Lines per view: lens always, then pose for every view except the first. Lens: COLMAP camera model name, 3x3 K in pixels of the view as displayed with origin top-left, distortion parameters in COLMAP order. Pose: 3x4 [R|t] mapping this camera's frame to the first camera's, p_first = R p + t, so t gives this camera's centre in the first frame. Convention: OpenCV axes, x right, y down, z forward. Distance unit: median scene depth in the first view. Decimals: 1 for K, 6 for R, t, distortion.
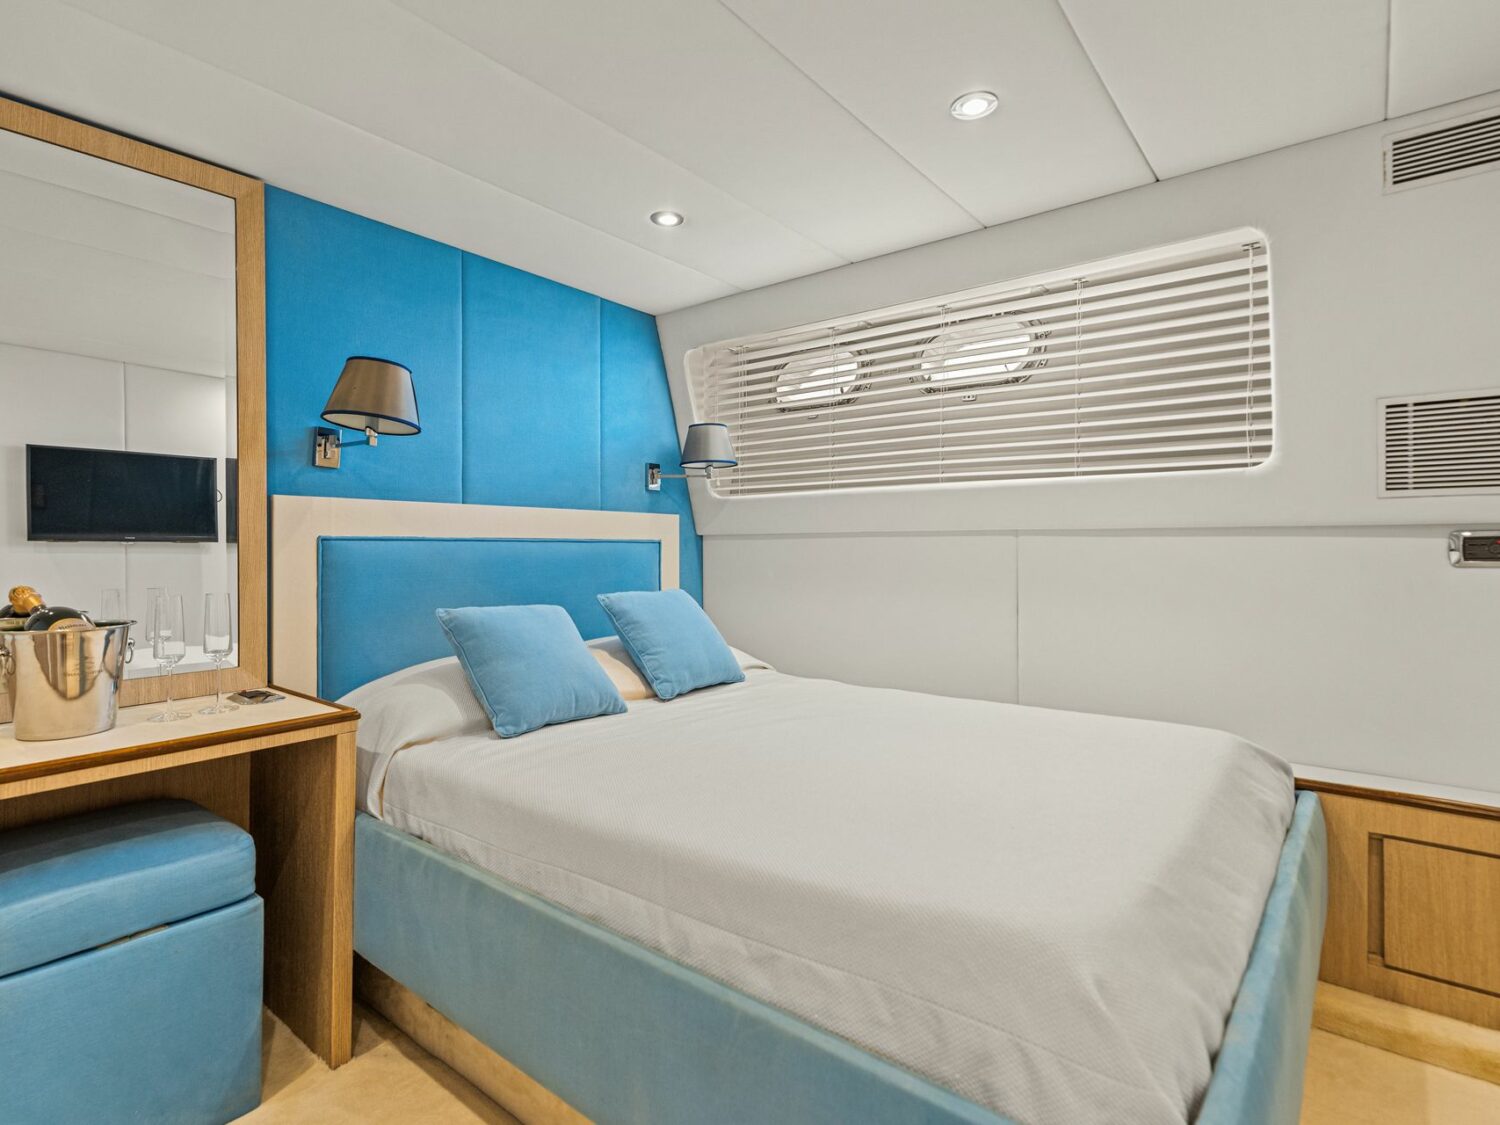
lens RADIAL K [[758.0, 0, 748.4], [0, 758.0, 563.5], [0, 0, 1]] dist [-0.013324, 0.018136]
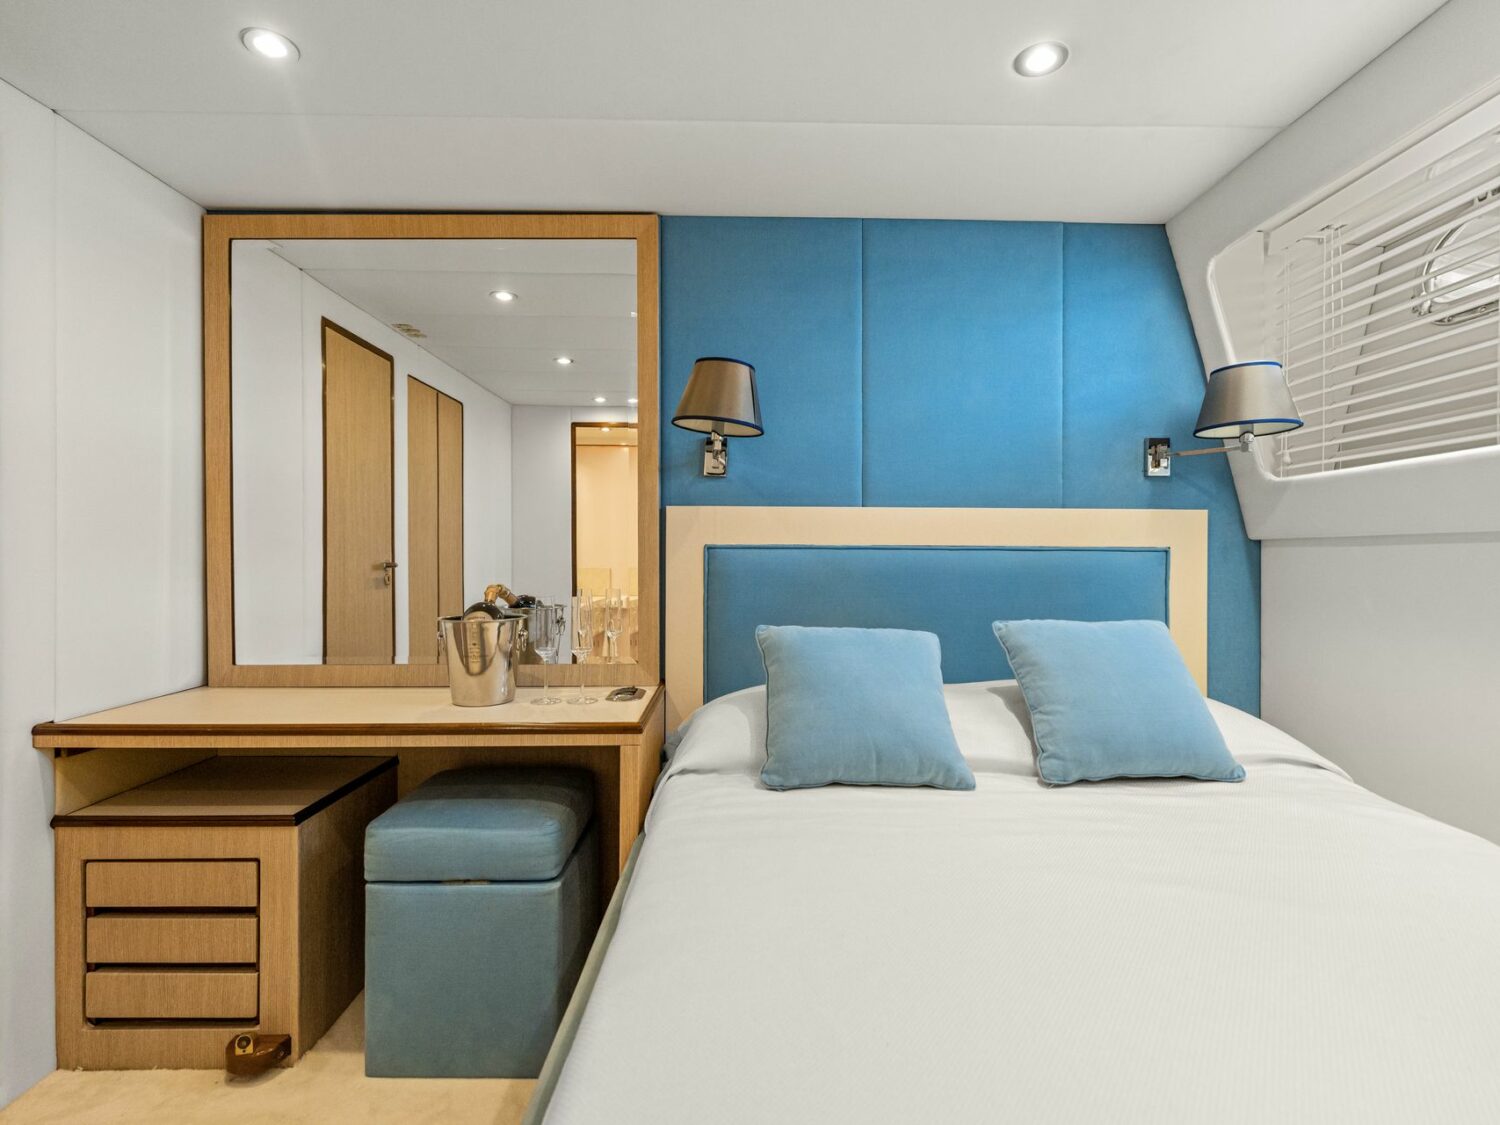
lens RADIAL K [[758.0, 0, 748.4], [0, 758.0, 563.5], [0, 0, 1]] dist [-0.013324, 0.018136]
pose [[0.636721, 0.013925, -0.770969, 0.222599], [-0.022153, 0.999755, -0.000238, -0.009873], [0.770776, 0.017231, 0.636873, 0.343200]]
